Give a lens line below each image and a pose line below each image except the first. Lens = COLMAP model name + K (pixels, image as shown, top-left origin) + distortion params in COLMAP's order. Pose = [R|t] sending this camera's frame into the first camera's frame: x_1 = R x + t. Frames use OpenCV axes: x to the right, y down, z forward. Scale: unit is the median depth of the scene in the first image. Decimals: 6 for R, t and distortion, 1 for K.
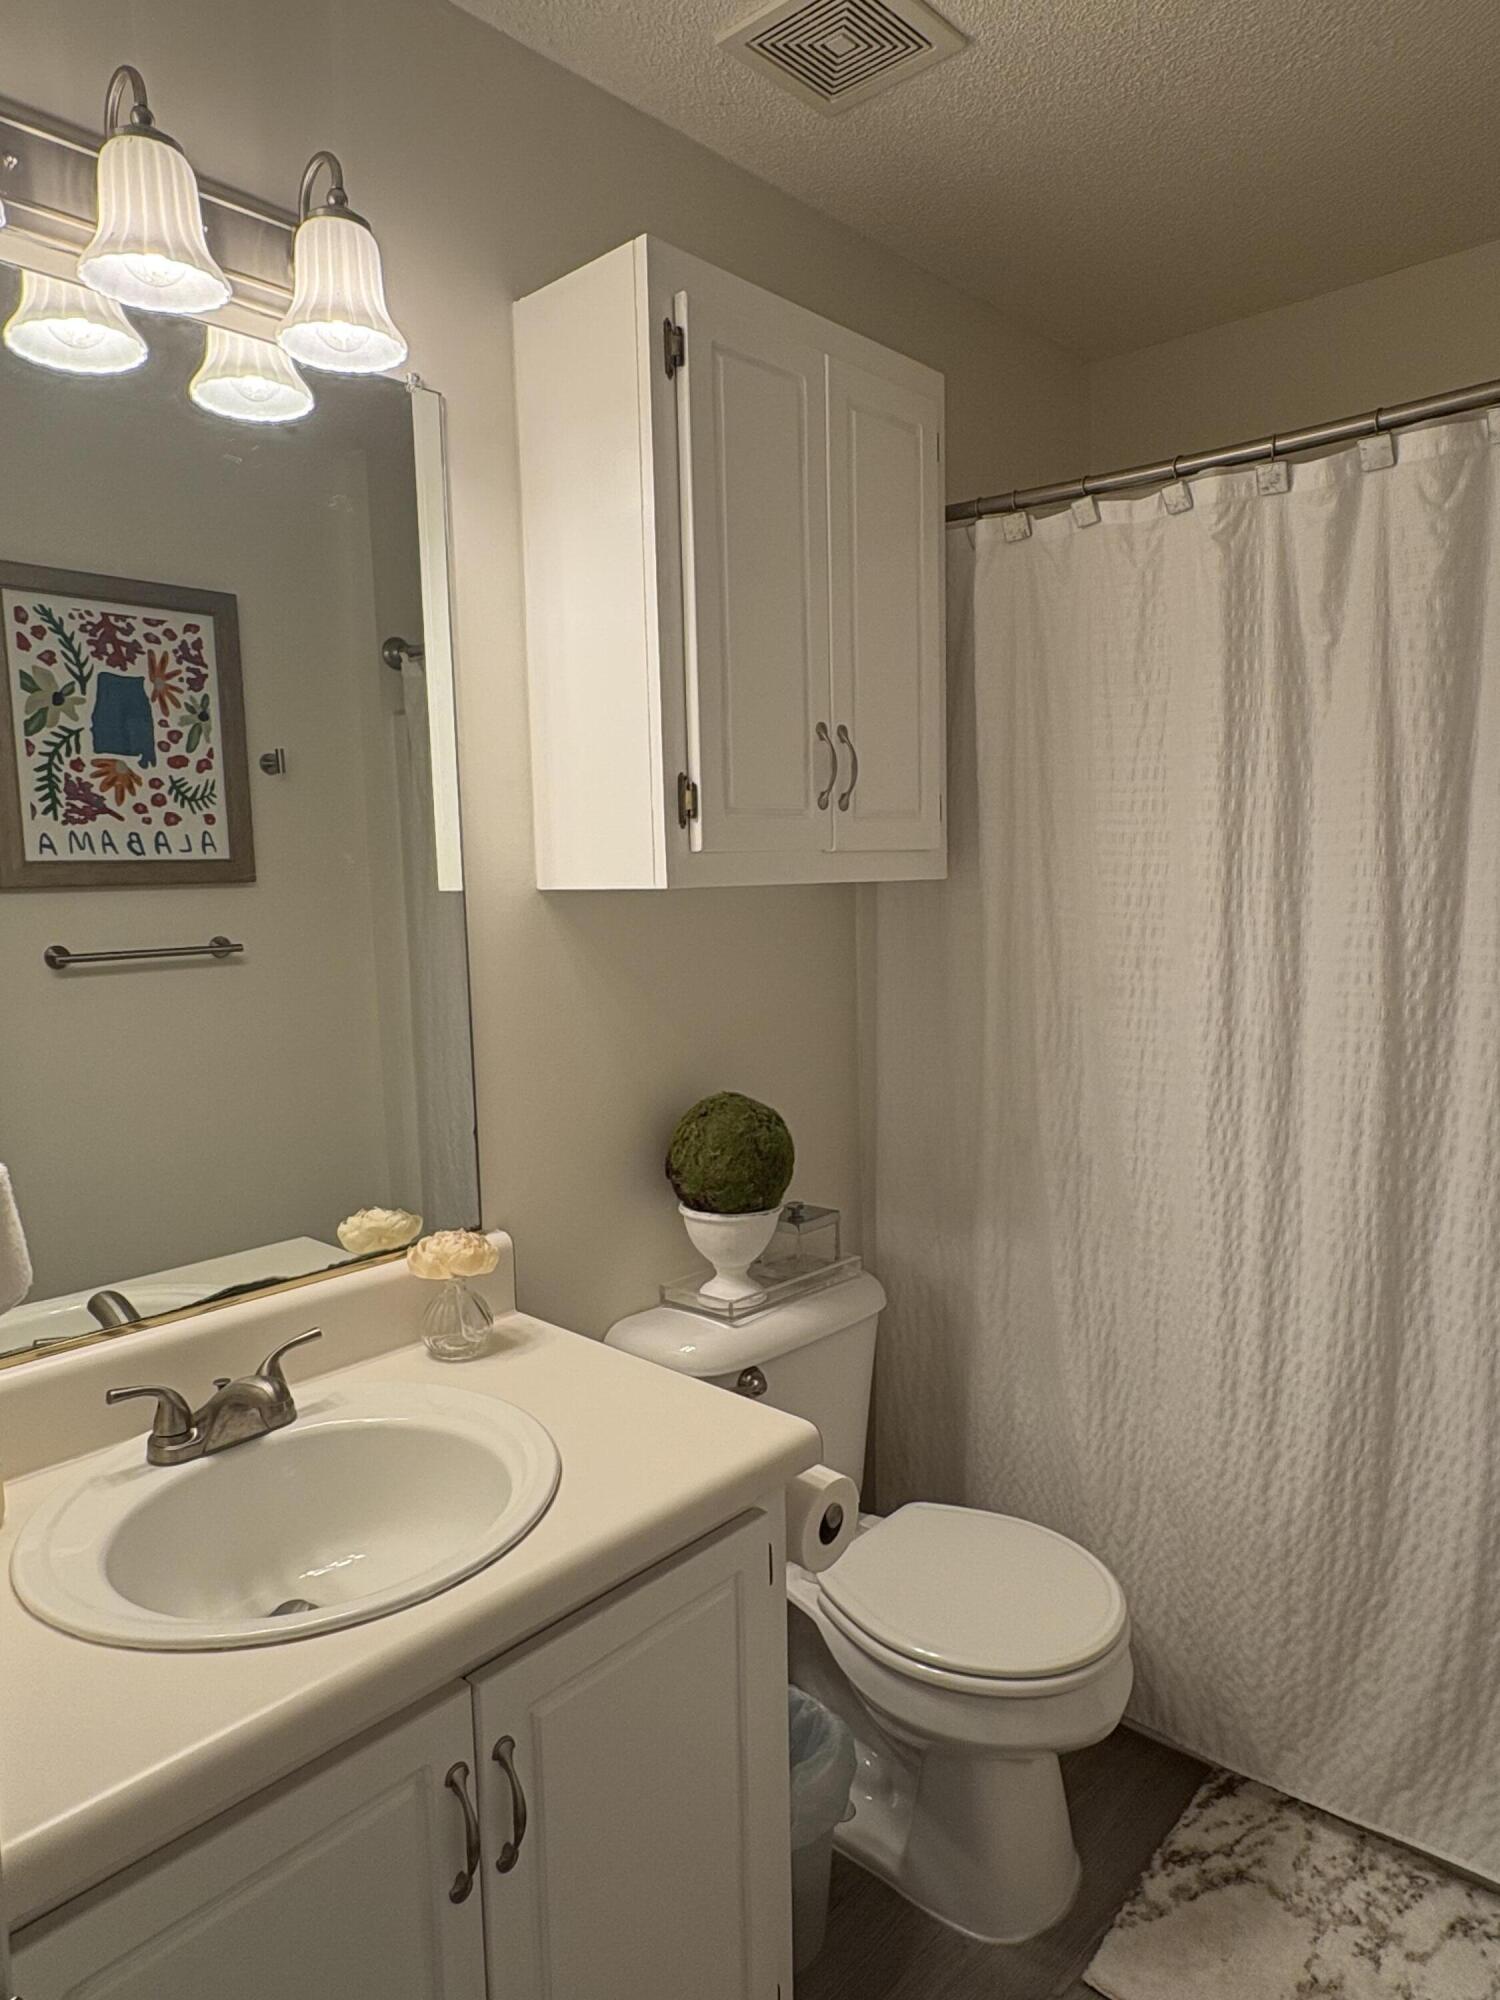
lens RADIAL K [[1251.6, 0, 750.6], [0, 1251.6, 998.9], [0, 0, 1]] dist [-0.005820, 0.001121]
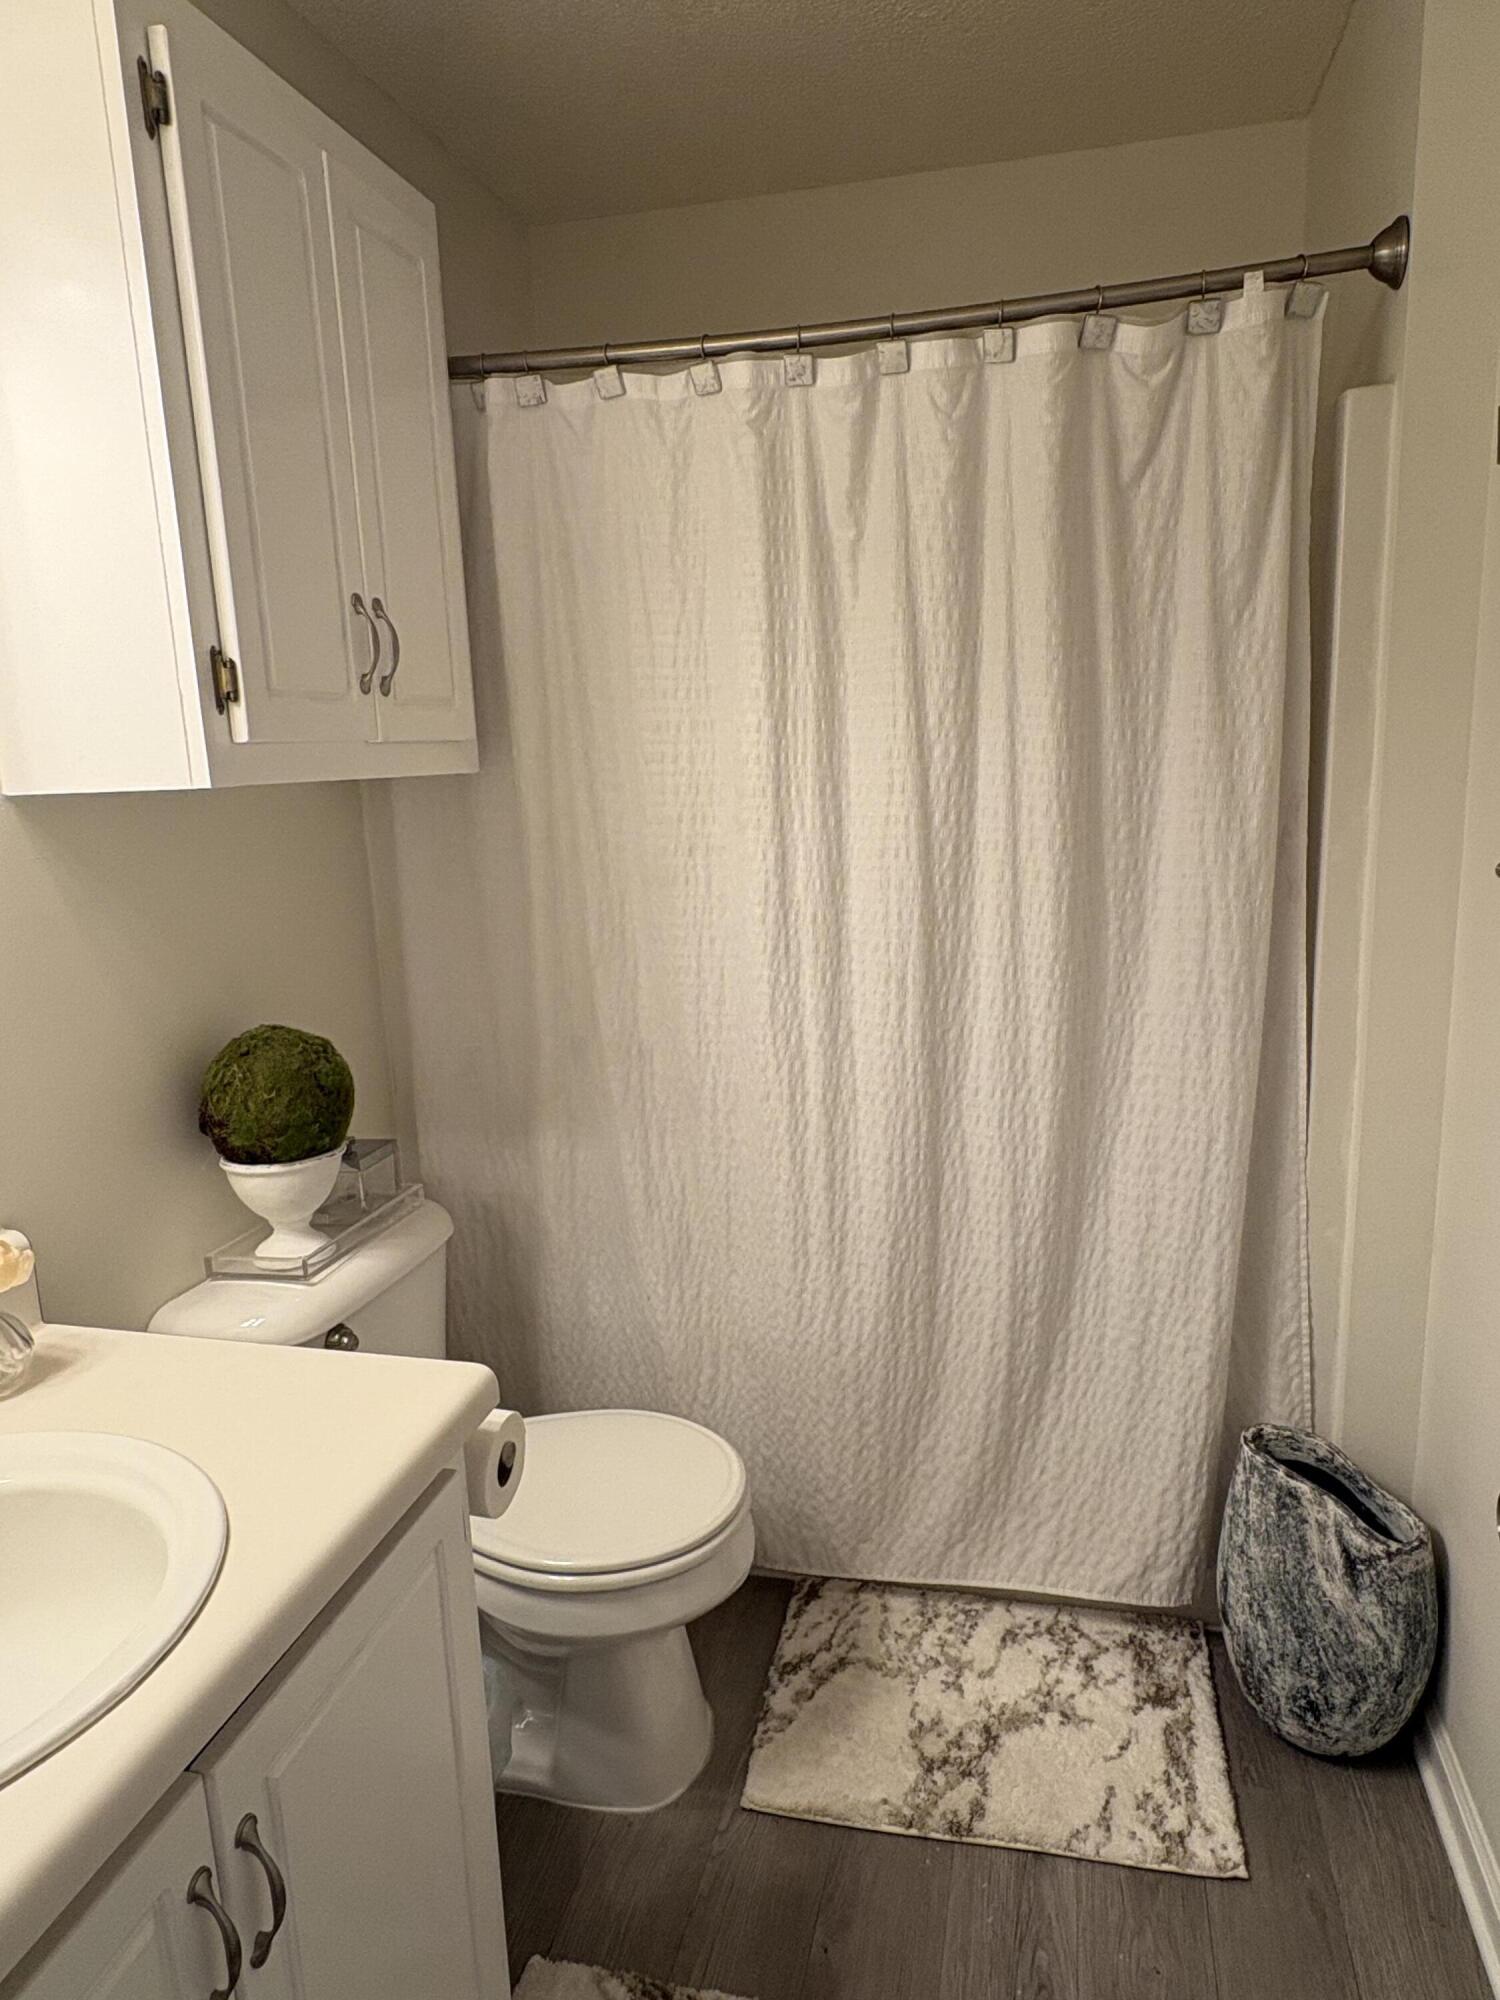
lens RADIAL K [[1250.3, 0, 760.1], [0, 1250.3, 998.5], [0, 0, 1]] dist [-0.004823, 0.002249]
pose [[0.872645, -0.106755, 0.476544, -0.144709], [0.069381, 0.993018, 0.095405, -0.002903], [-0.483401, -0.050191, 0.873959, 0.084195]]
